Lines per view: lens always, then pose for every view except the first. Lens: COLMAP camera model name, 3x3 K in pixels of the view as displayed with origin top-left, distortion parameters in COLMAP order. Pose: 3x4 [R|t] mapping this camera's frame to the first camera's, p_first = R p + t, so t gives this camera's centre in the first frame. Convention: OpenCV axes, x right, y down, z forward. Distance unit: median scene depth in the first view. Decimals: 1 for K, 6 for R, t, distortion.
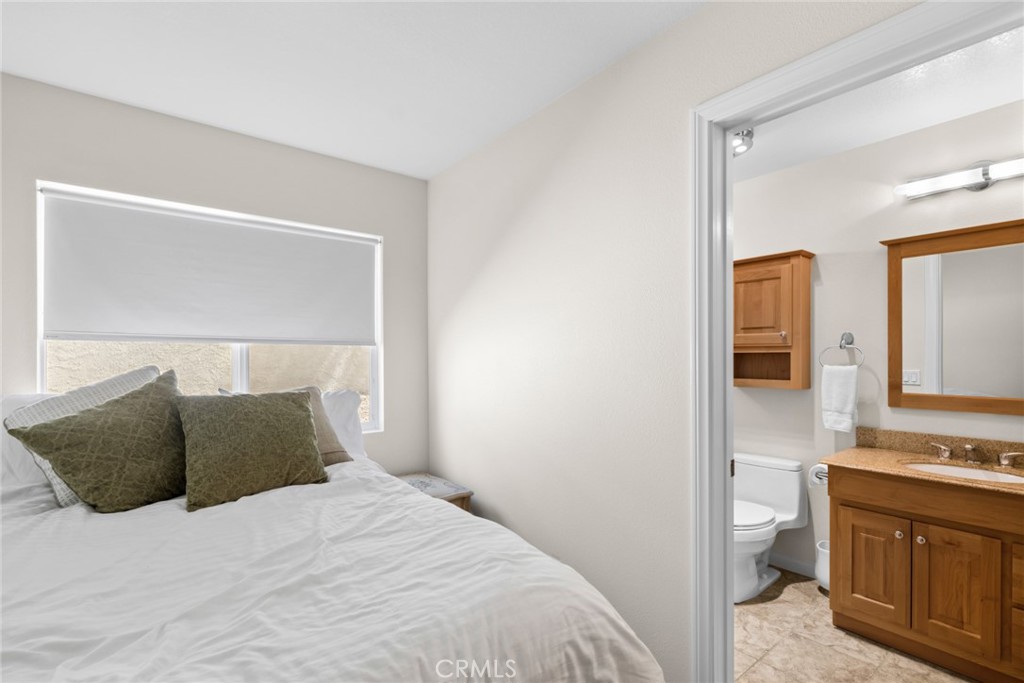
lens RADIAL K [[463.7, 0, 512.8], [0, 463.7, 358.6], [0, 0, 1]] dist [-0.002227, -0.000138]
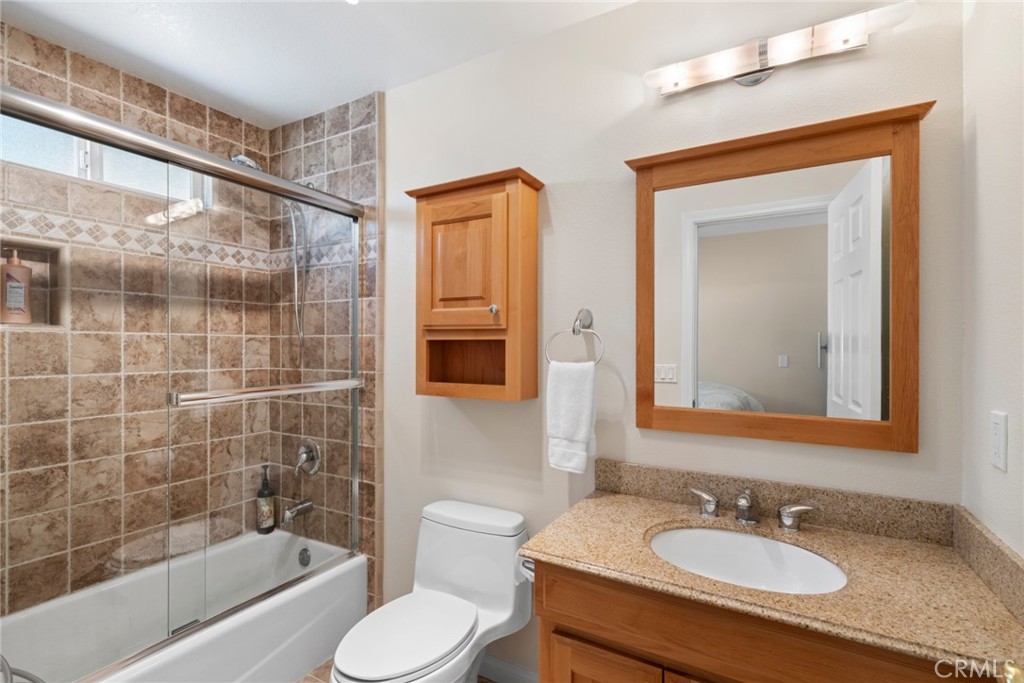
lens RADIAL K [[467.4, 0, 511.2], [0, 467.4, 344.1], [0, 0, 1]] dist [-0.000103, 0.000157]
pose [[0.927707, 0.008124, 0.373221, 0.408950], [-0.005375, 0.999950, -0.008405, -0.002692], [-0.373271, 0.005791, 0.927704, 0.466660]]
